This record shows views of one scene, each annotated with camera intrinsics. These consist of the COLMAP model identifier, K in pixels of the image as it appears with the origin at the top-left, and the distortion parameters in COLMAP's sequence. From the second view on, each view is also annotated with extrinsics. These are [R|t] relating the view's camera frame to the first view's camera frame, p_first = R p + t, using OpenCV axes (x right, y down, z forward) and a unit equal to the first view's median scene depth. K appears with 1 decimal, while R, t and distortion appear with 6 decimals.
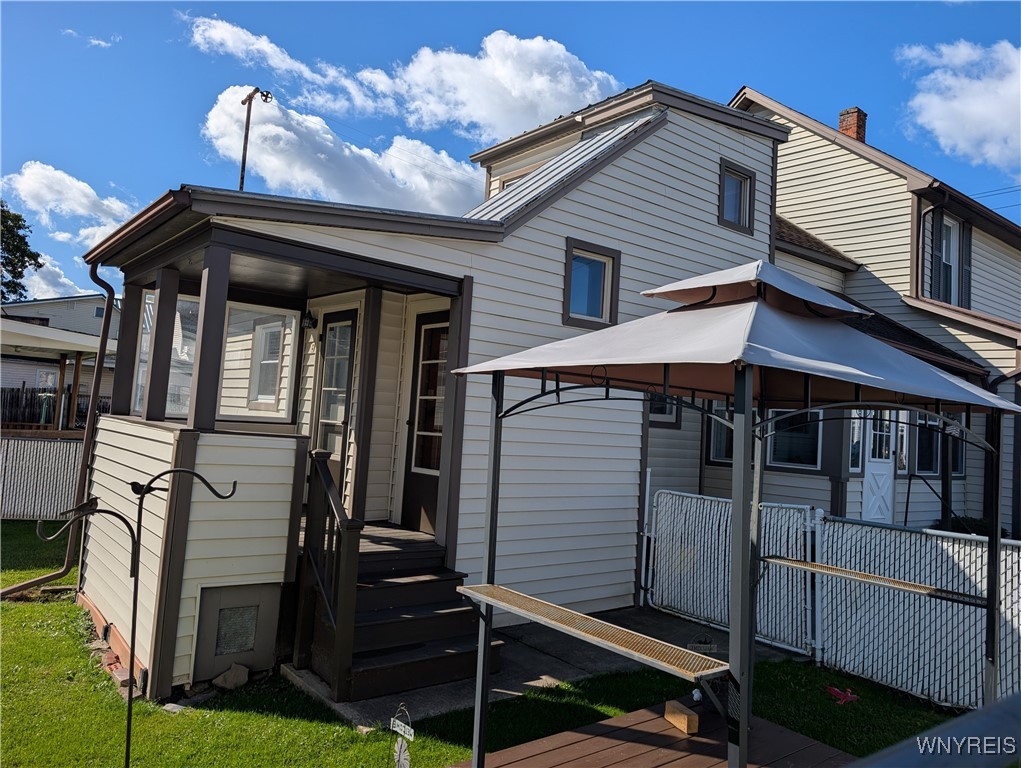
lens RADIAL K [[735.4, 0, 528.4], [0, 735.4, 372.6], [0, 0, 1]] dist [0.010157, 0.000137]
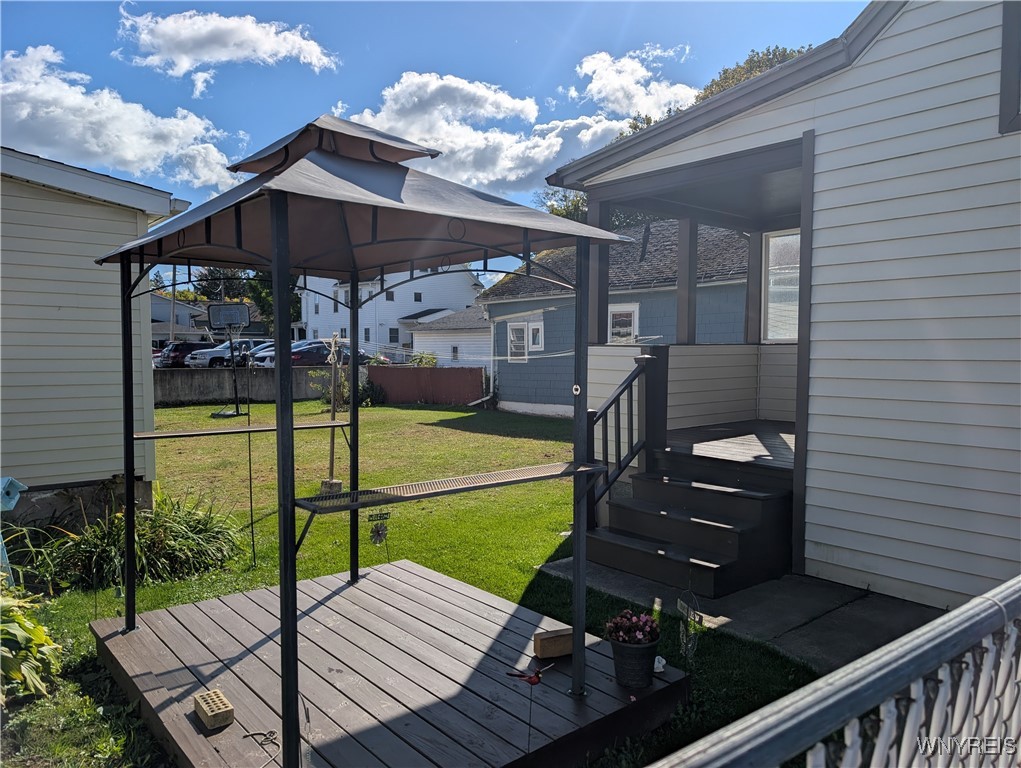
lens RADIAL K [[736.1, 0, 515.3], [0, 736.1, 388.2], [0, 0, 1]] dist [0.009901, -0.004963]
pose [[0.006835, -0.020450, -0.999768, 0.524536], [0.066703, 0.997573, -0.019949, 0.102963], [0.997749, -0.066551, 0.008182, 0.494584]]
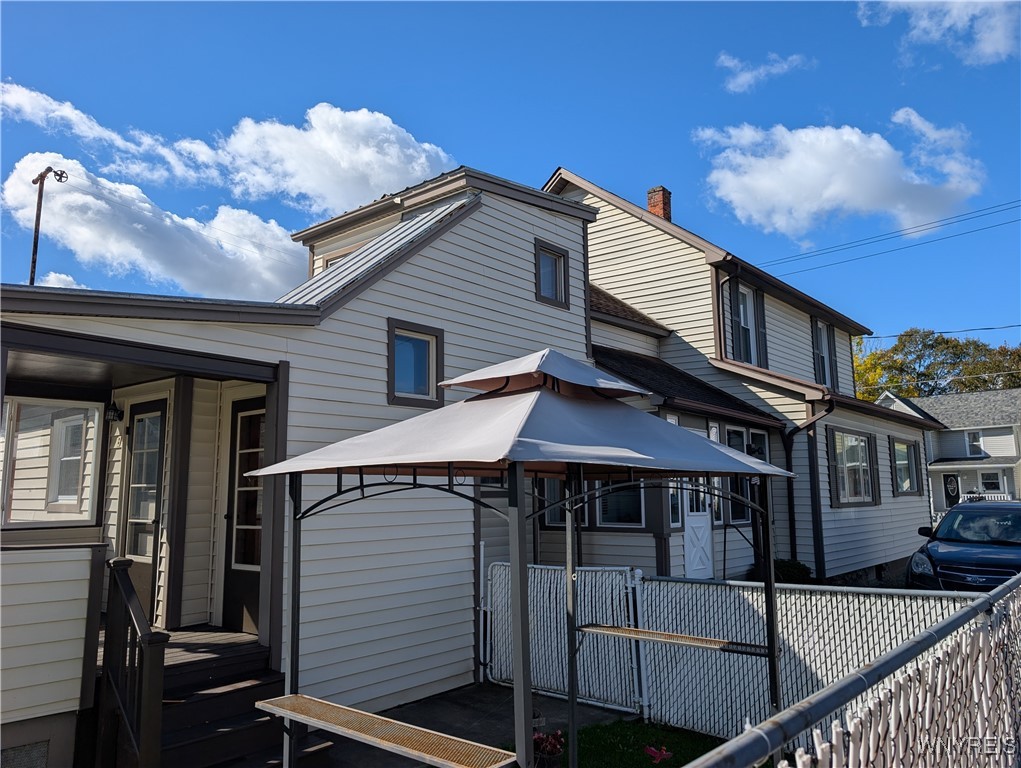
lens RADIAL K [[736.1, 0, 515.3], [0, 736.1, 388.2], [0, 0, 1]] dist [0.009901, -0.004963]
pose [[0.980344, -0.046071, 0.191843, 0.021943], [0.059093, 0.996281, -0.062714, -0.012565], [-0.188241, 0.072818, 0.979420, -0.013498]]
